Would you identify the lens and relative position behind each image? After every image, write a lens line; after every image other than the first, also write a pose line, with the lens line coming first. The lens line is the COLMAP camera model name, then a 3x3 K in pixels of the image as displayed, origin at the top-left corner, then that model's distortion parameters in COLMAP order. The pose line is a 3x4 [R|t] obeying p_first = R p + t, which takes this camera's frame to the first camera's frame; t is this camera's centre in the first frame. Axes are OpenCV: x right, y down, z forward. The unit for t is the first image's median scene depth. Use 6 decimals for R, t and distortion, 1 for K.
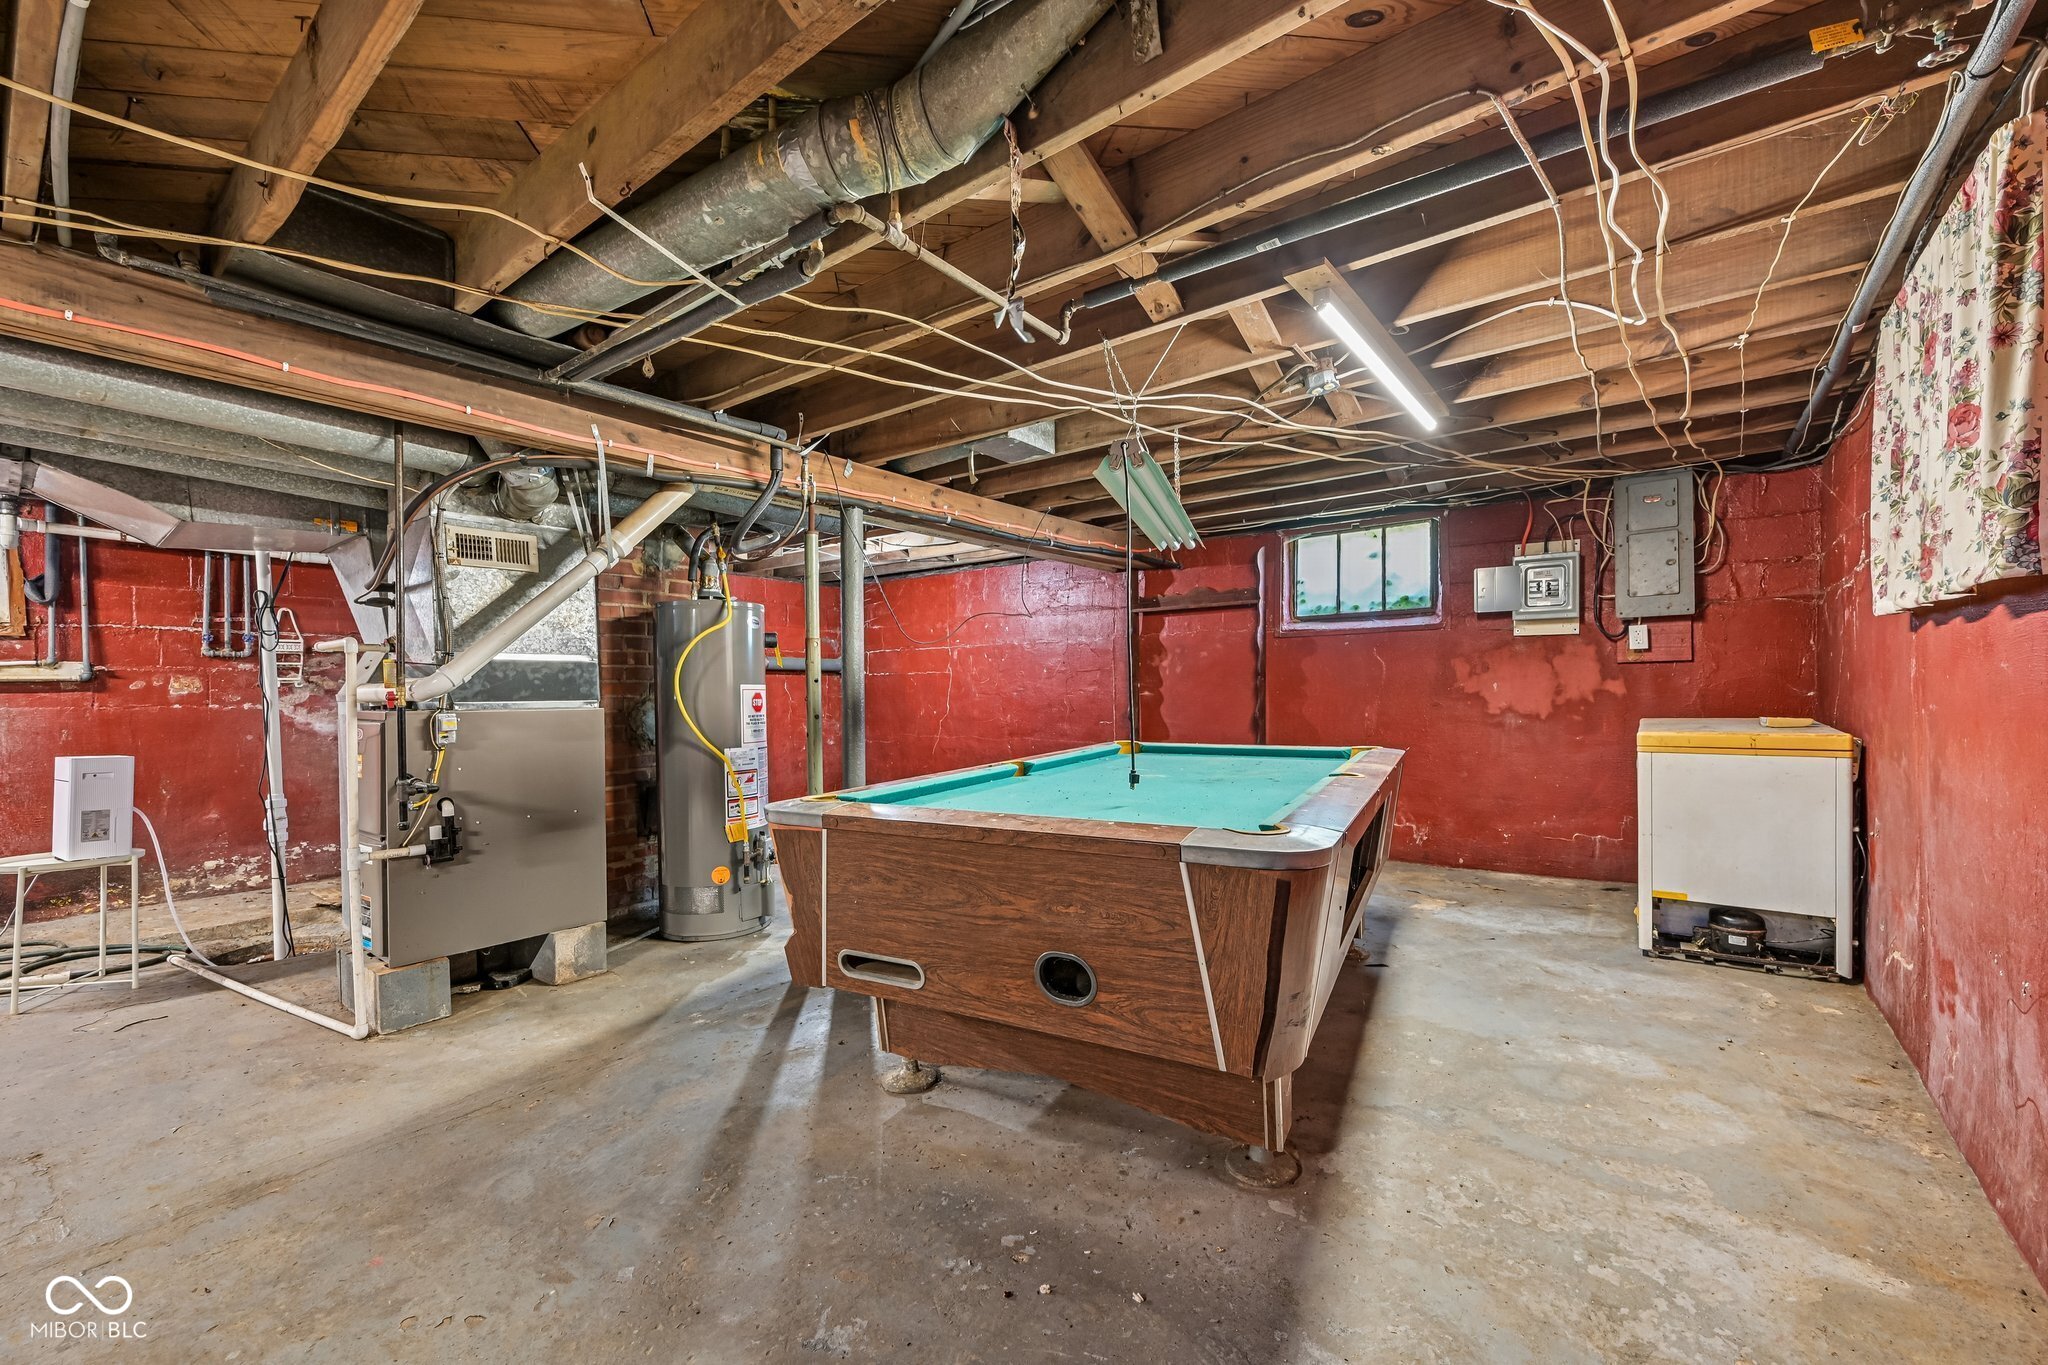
lens RADIAL K [[813.2, 0, 1021.7], [0, 813.2, 680.2], [0, 0, 1]] dist [-0.000282, 0.000081]
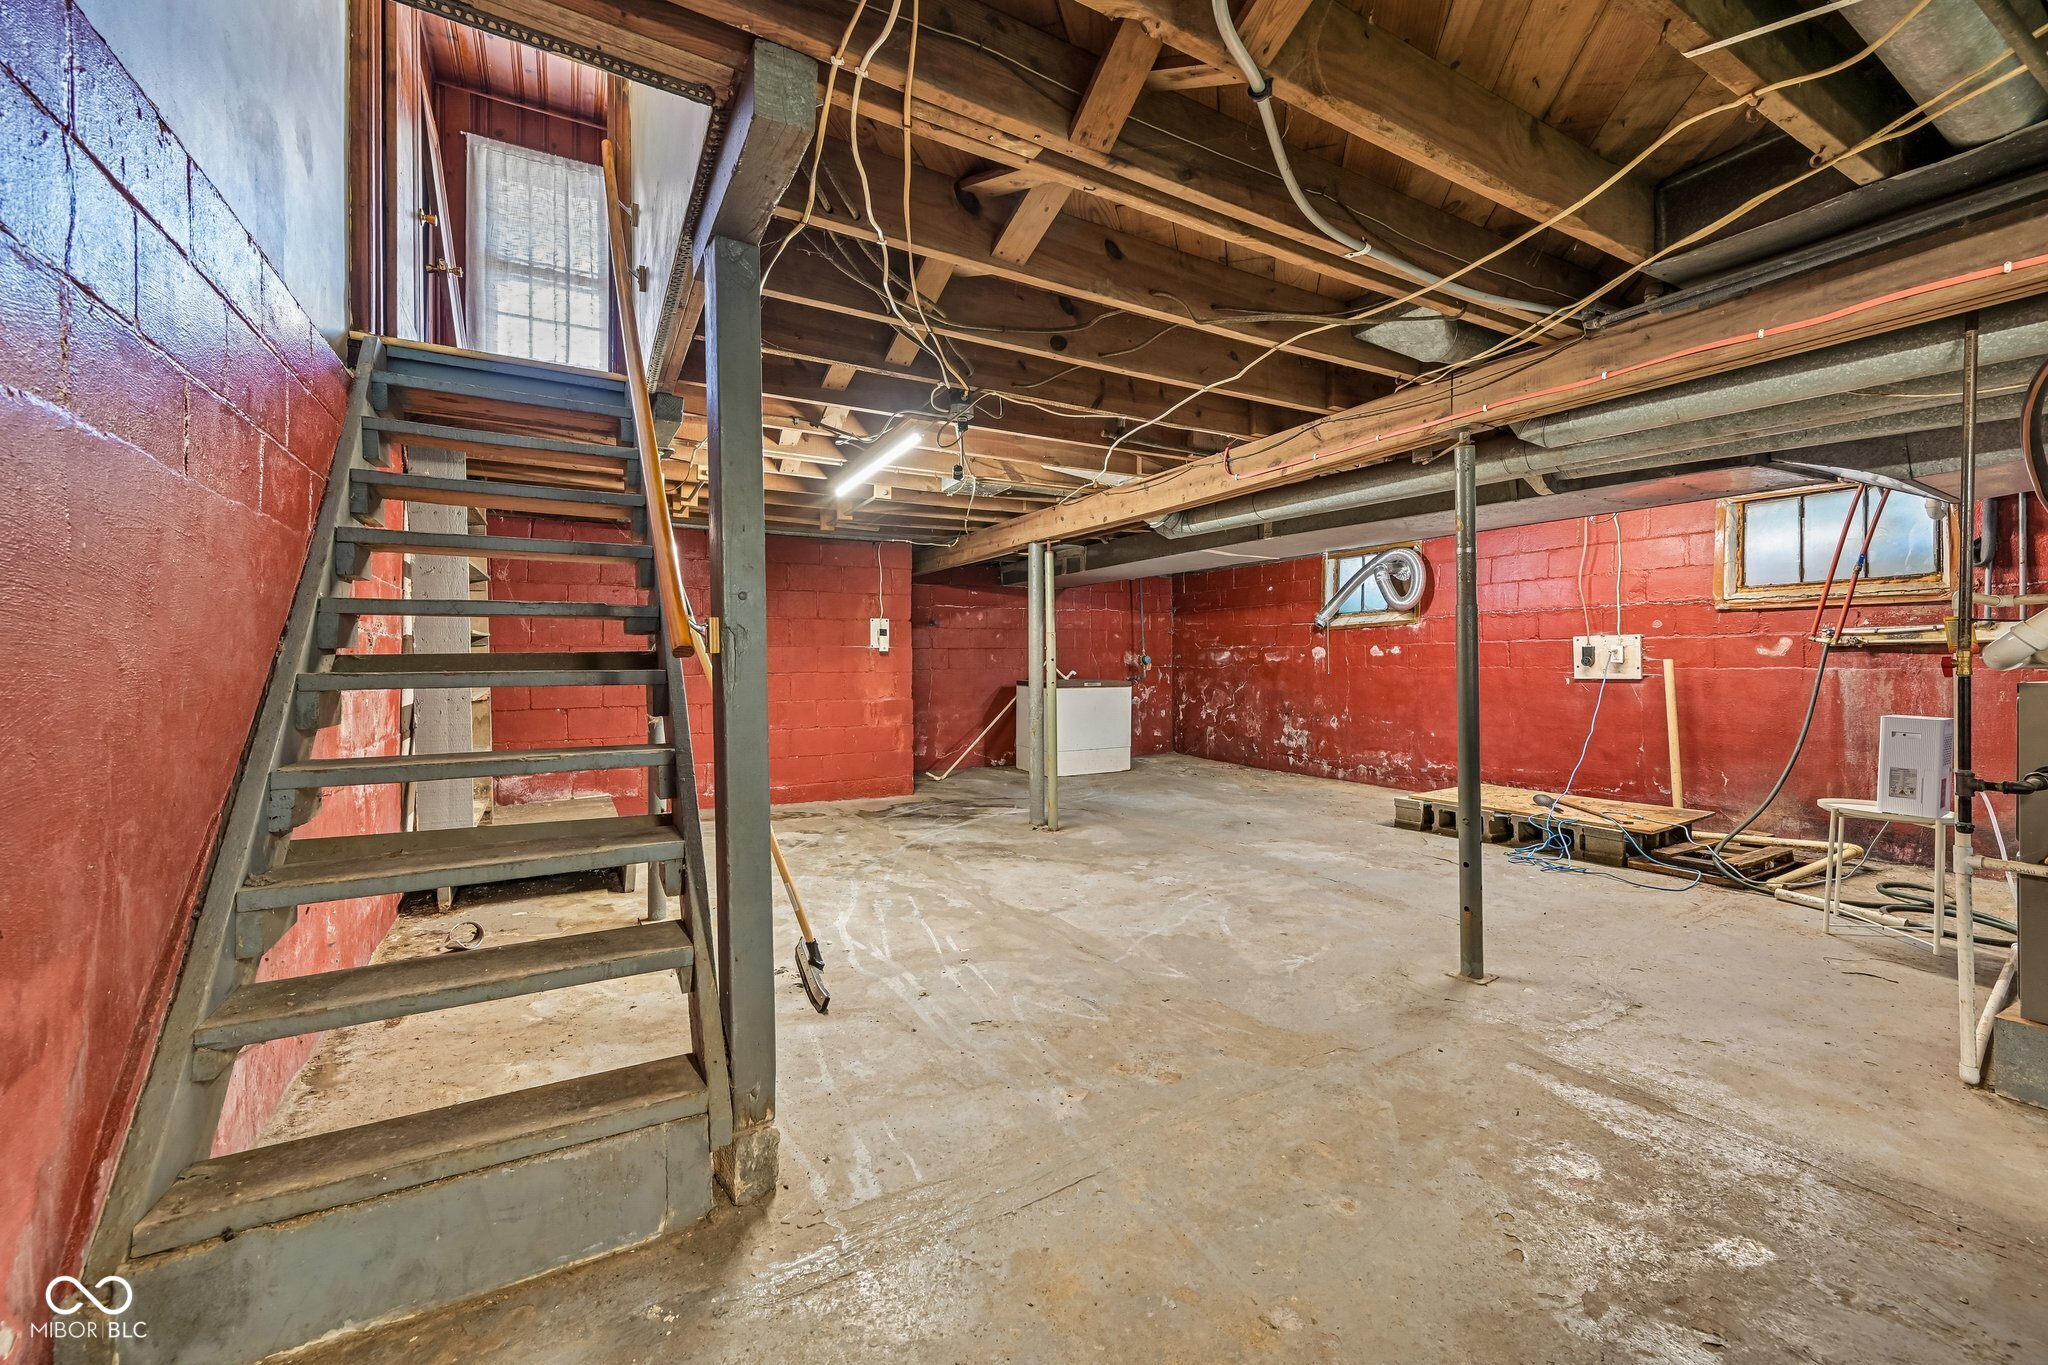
lens RADIAL K [[814.4, 0, 1032.2], [0, 814.4, 658.5], [0, 0, 1]] dist [0.000869, 0.000182]
pose [[-0.377399, 0.008296, -0.926014, 0.293355], [0.020116, 0.999797, 0.000759, -0.004809], [0.925832, -0.018341, -0.377489, 0.441164]]
